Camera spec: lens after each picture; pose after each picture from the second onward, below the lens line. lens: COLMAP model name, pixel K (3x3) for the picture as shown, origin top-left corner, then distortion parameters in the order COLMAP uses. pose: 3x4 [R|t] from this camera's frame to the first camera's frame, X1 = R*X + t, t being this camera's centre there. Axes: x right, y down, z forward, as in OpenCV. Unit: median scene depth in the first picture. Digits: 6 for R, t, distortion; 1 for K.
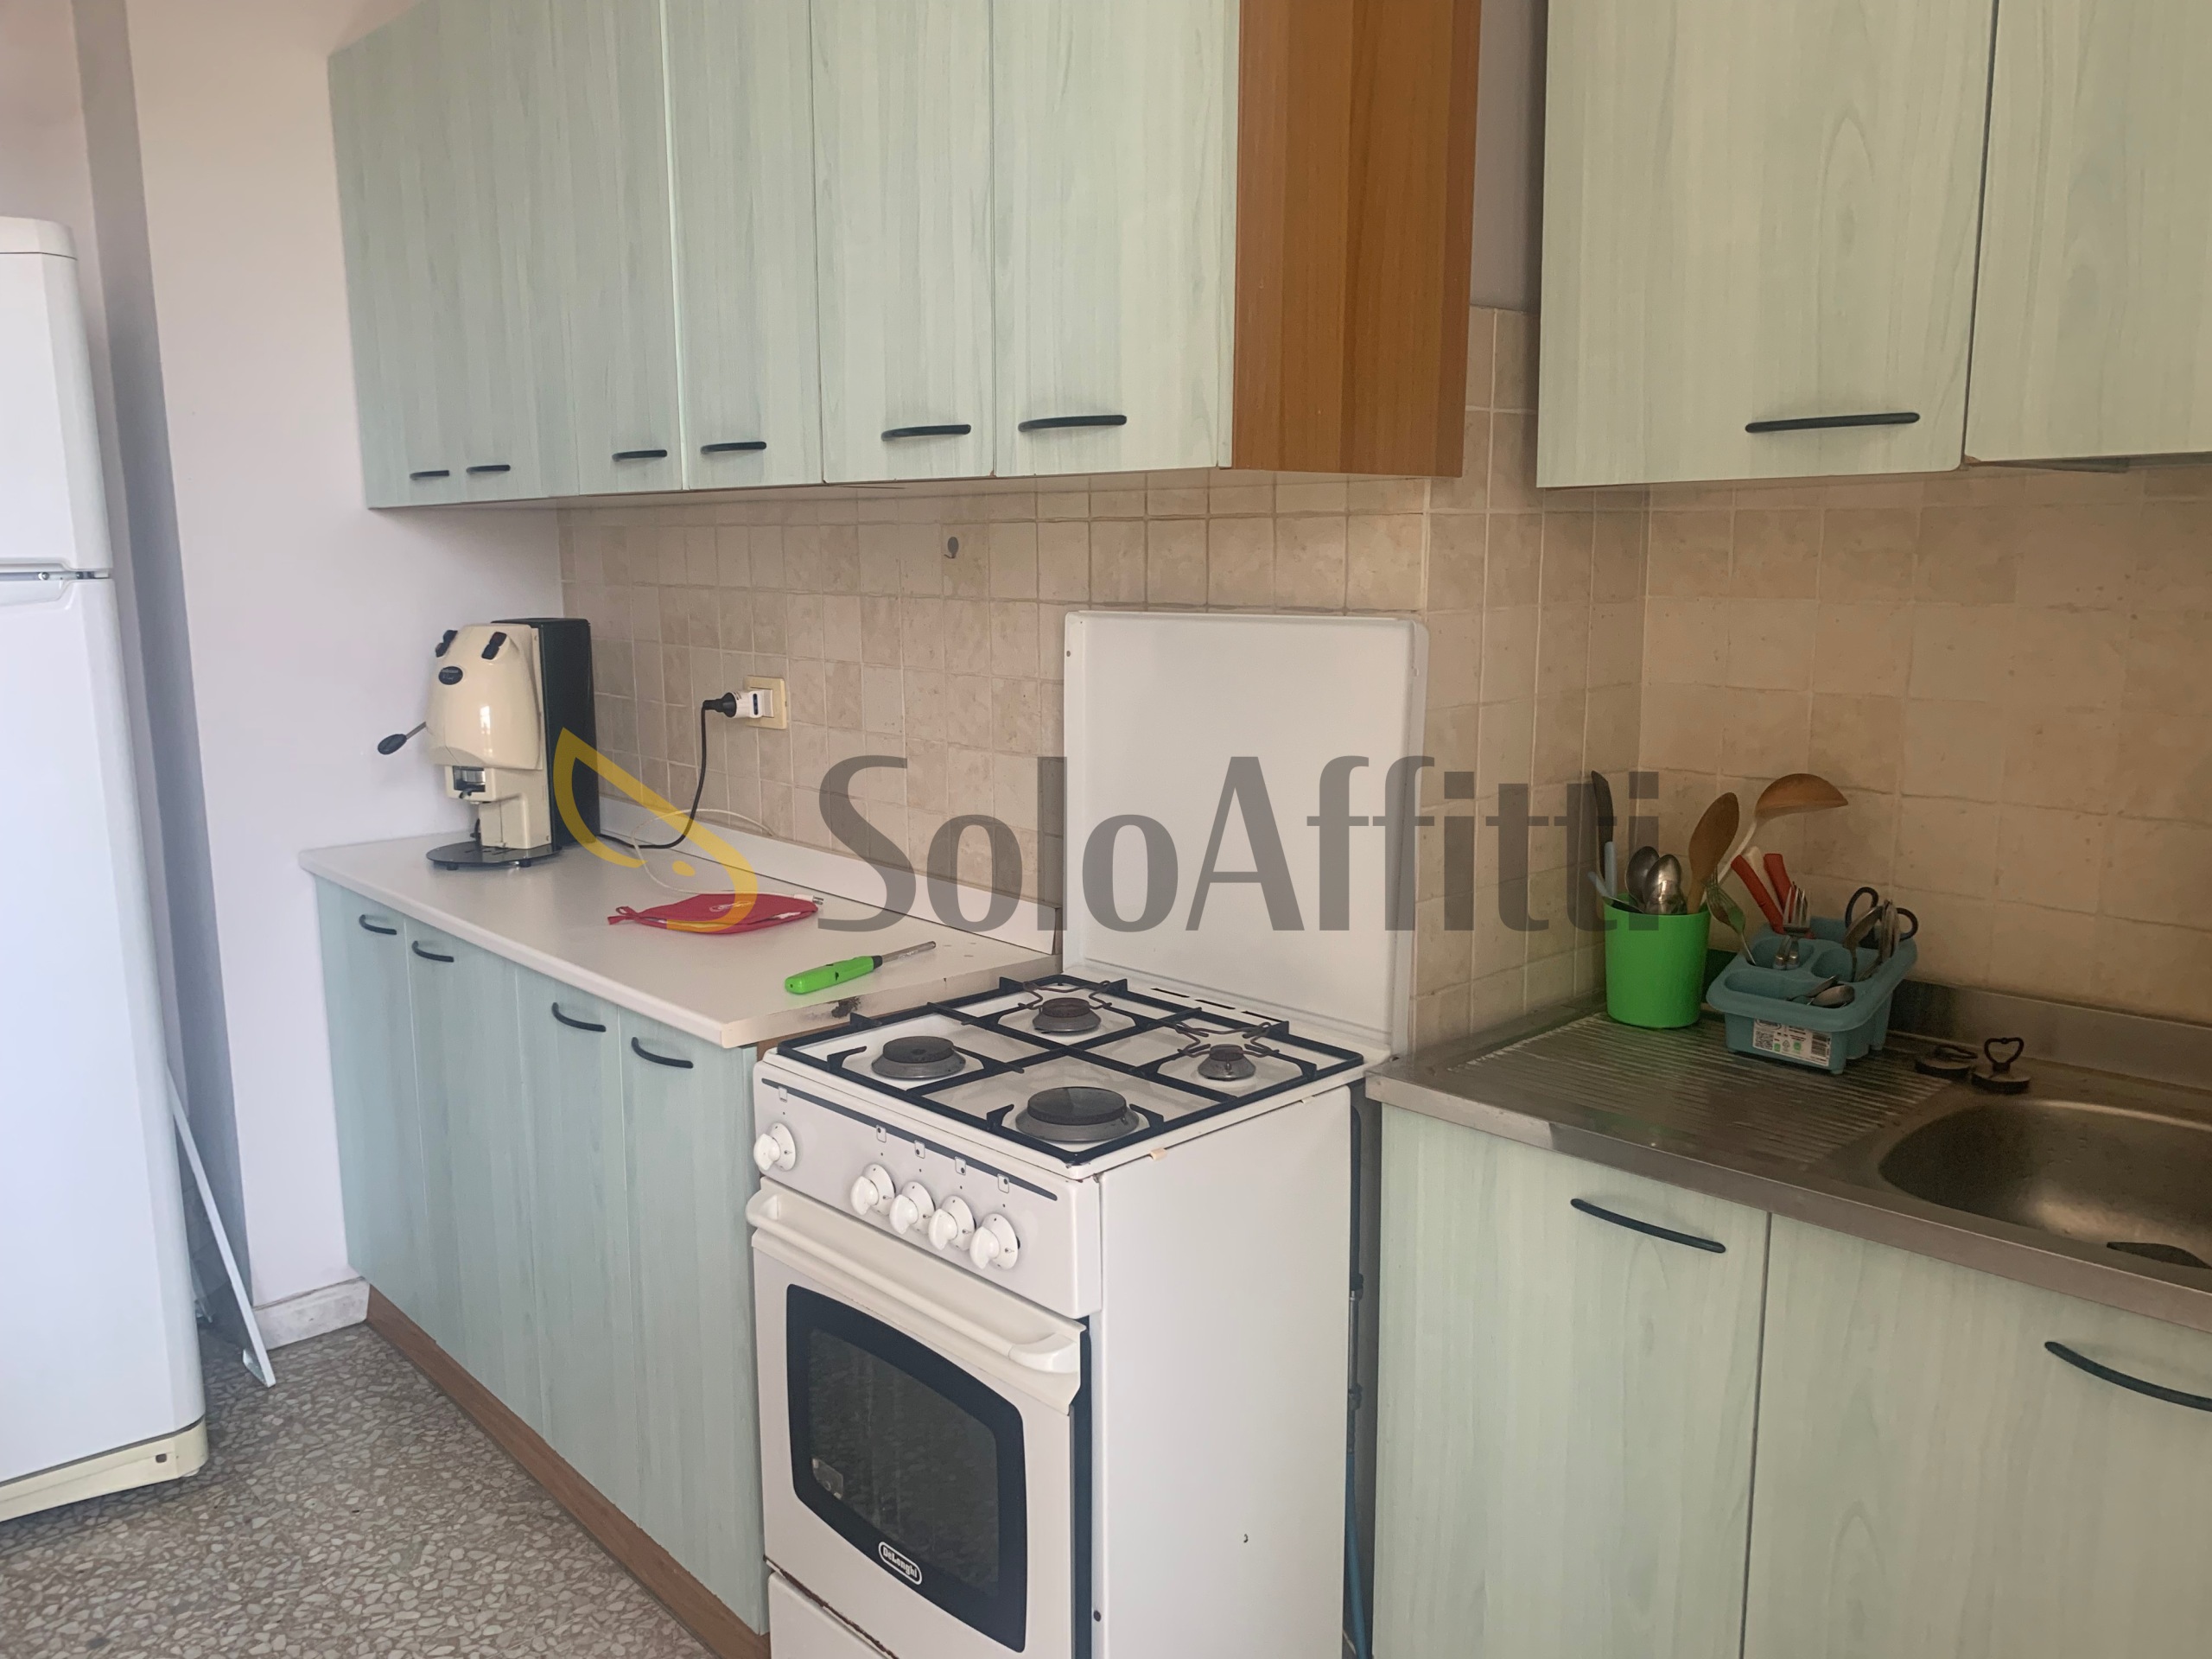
lens RADIAL K [[1688.3, 0, 1081.5], [0, 1688.3, 842.1], [0, 0, 1]] dist [0.039086, -0.049870]
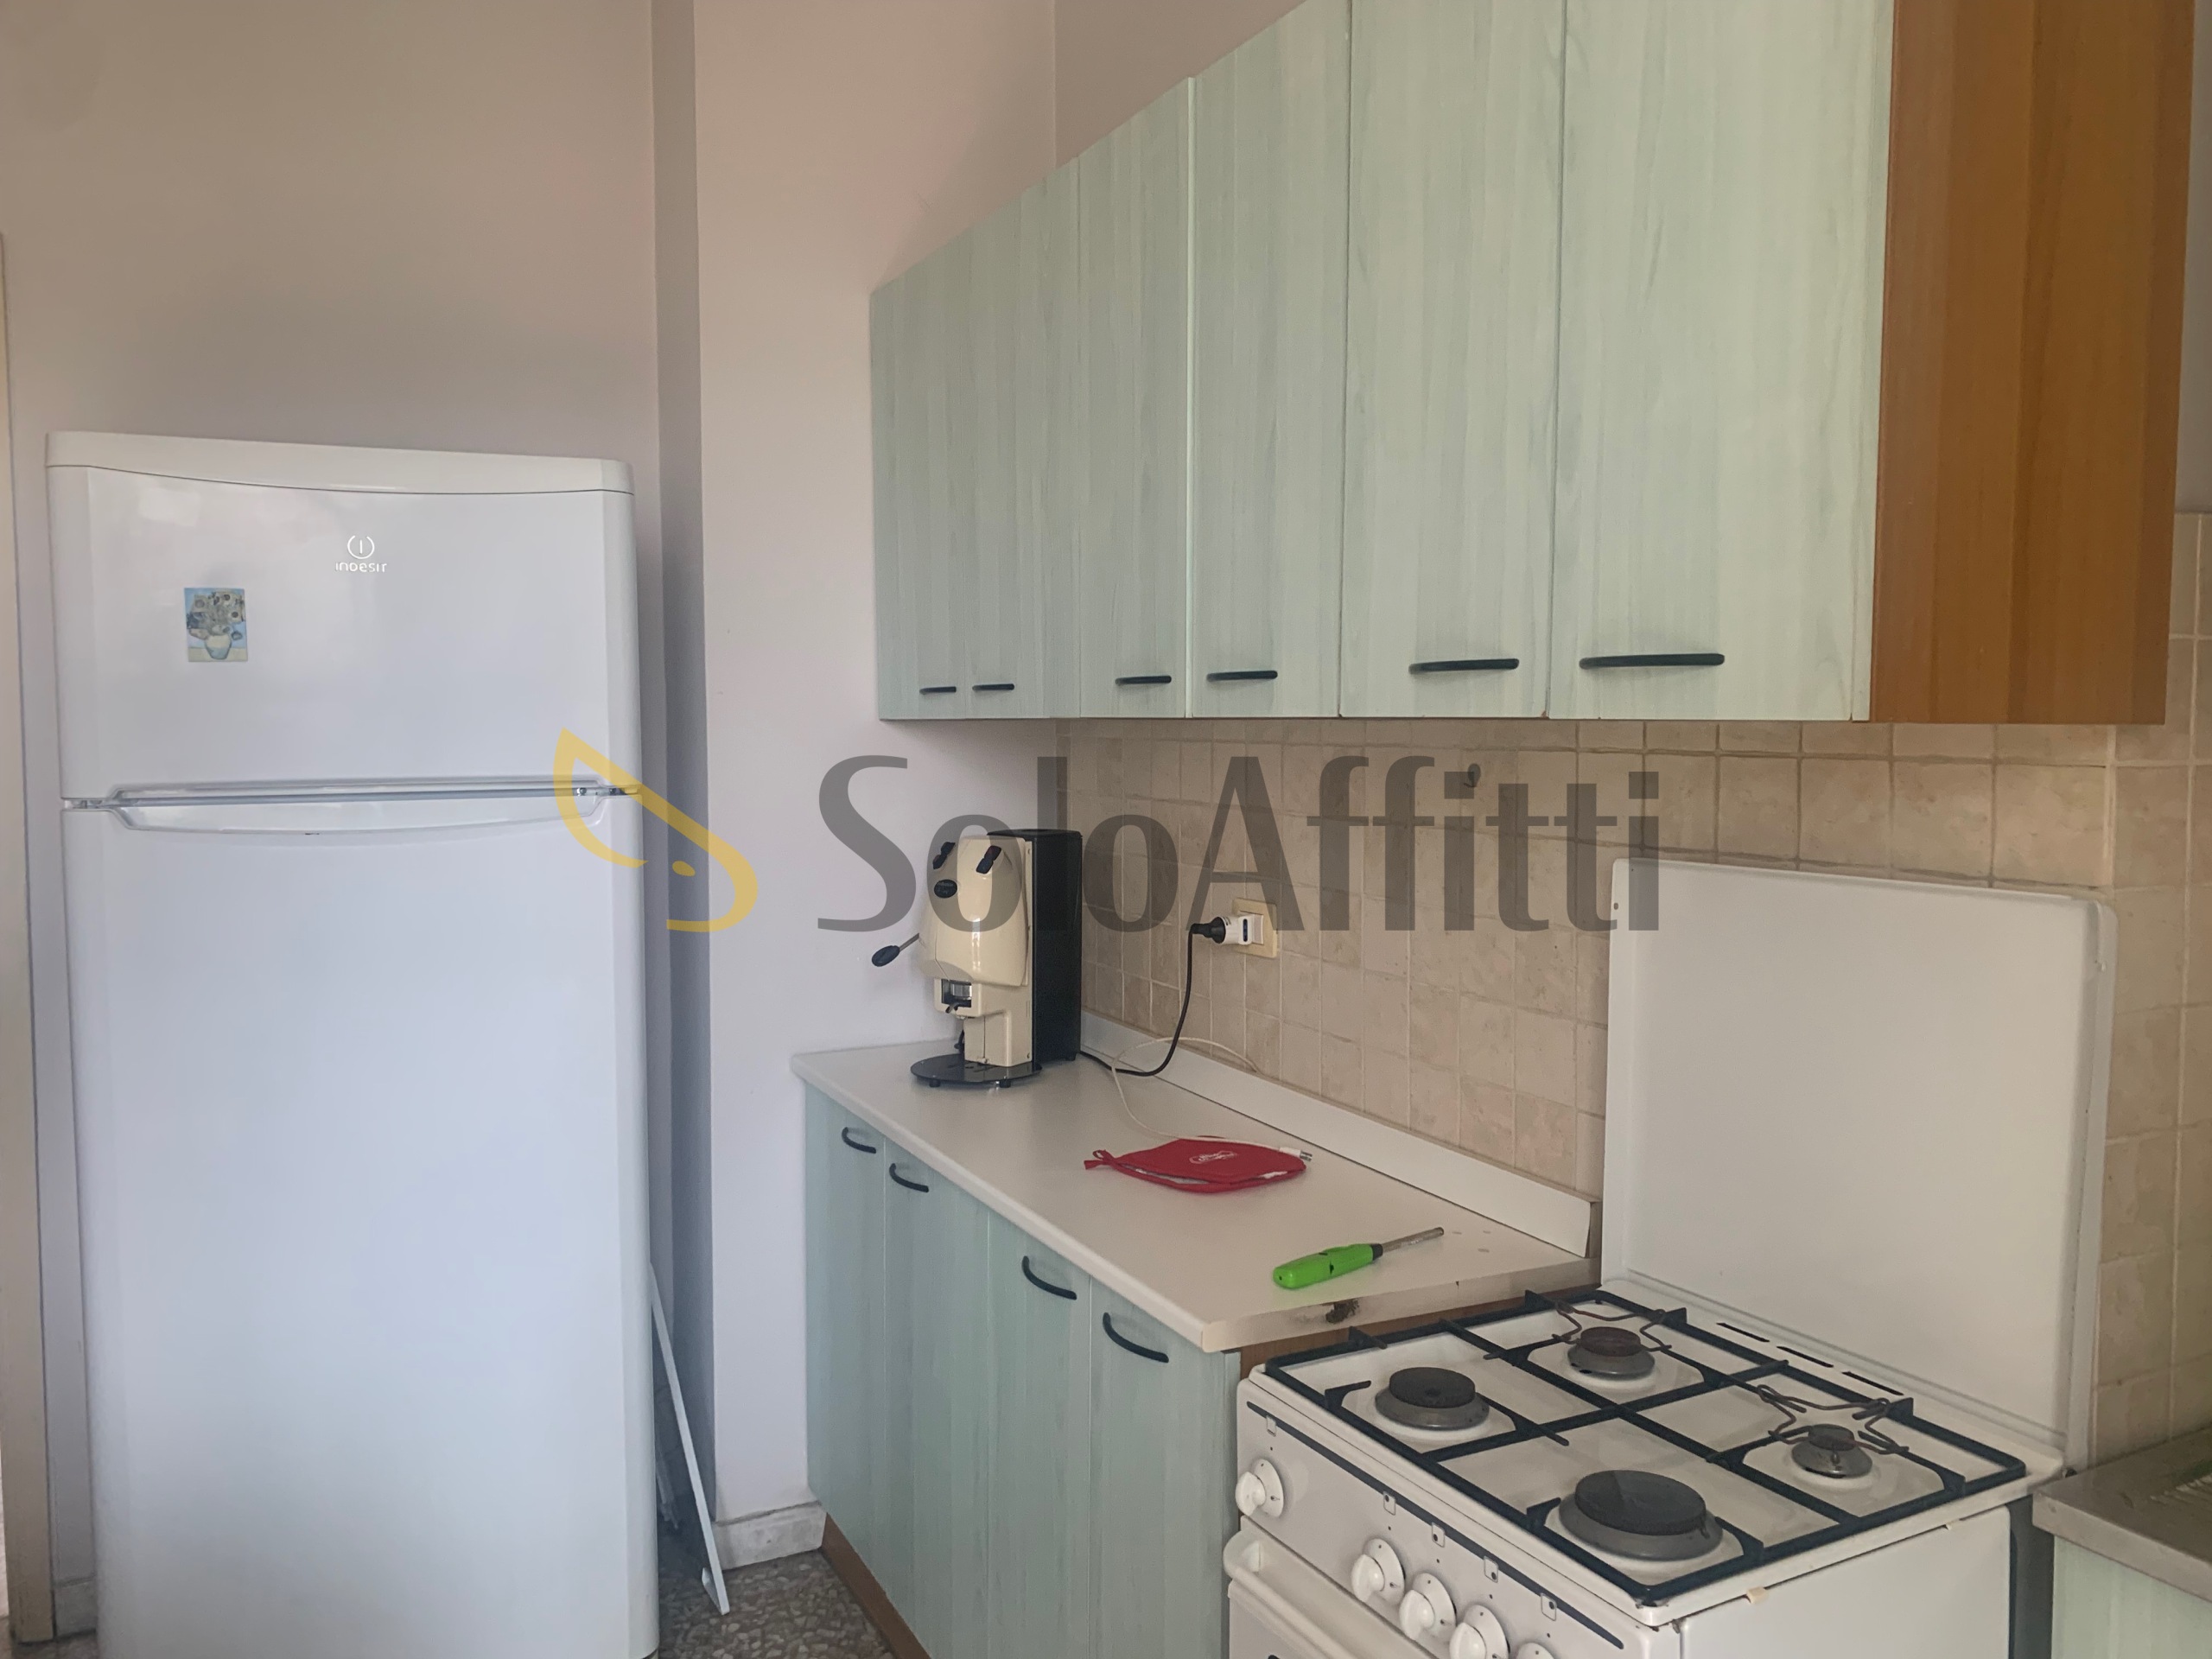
lens RADIAL K [[1688.3, 0, 1113.1], [0, 1688.3, 813.2], [0, 0, 1]] dist [0.039086, -0.049870]
pose [[0.965963, 0.020612, -0.257858, -0.036363], [-0.051205, 0.992332, -0.112498, -0.053492], [0.253562, 0.121873, 0.959611, 0.112485]]
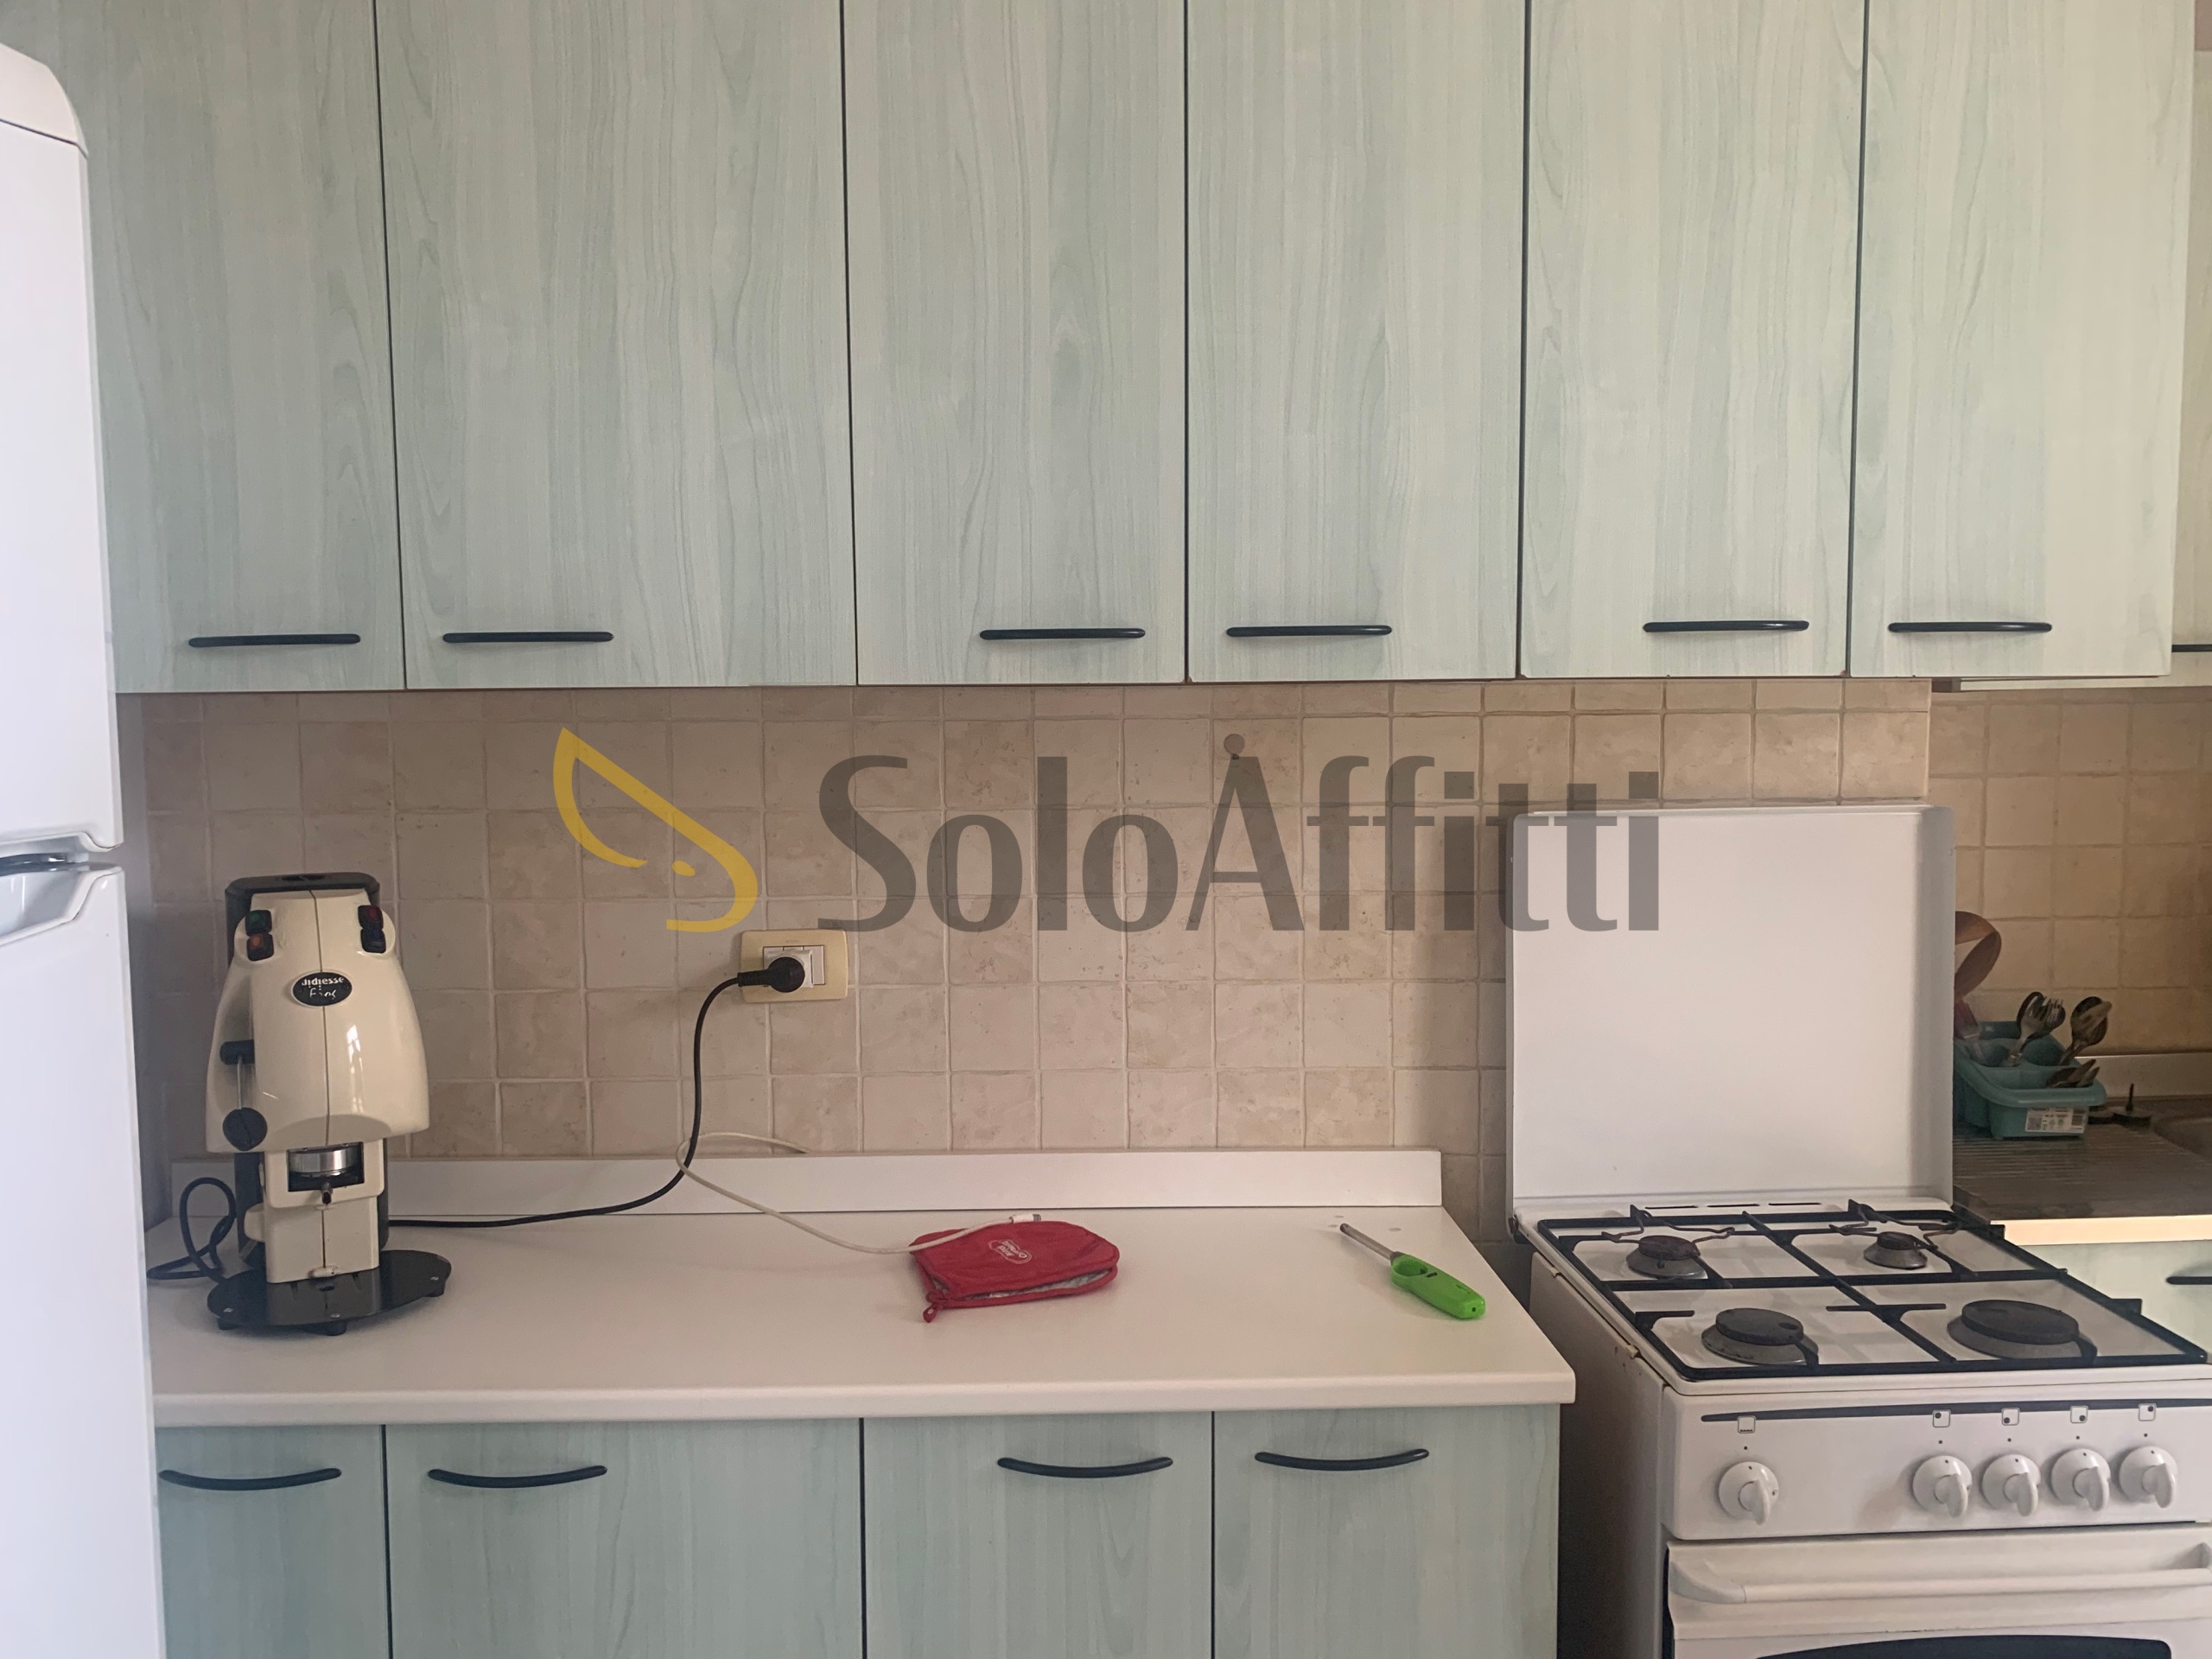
lens RADIAL K [[1688.3, 0, 1096.4], [0, 1688.3, 831.2], [0, 0, 1]] dist [0.039086, -0.049870]
pose [[0.646624, -0.061529, 0.760324, -0.912535], [0.137696, 0.989783, -0.037007, -0.134973], [-0.750278, 0.128623, 0.648489, 0.625226]]
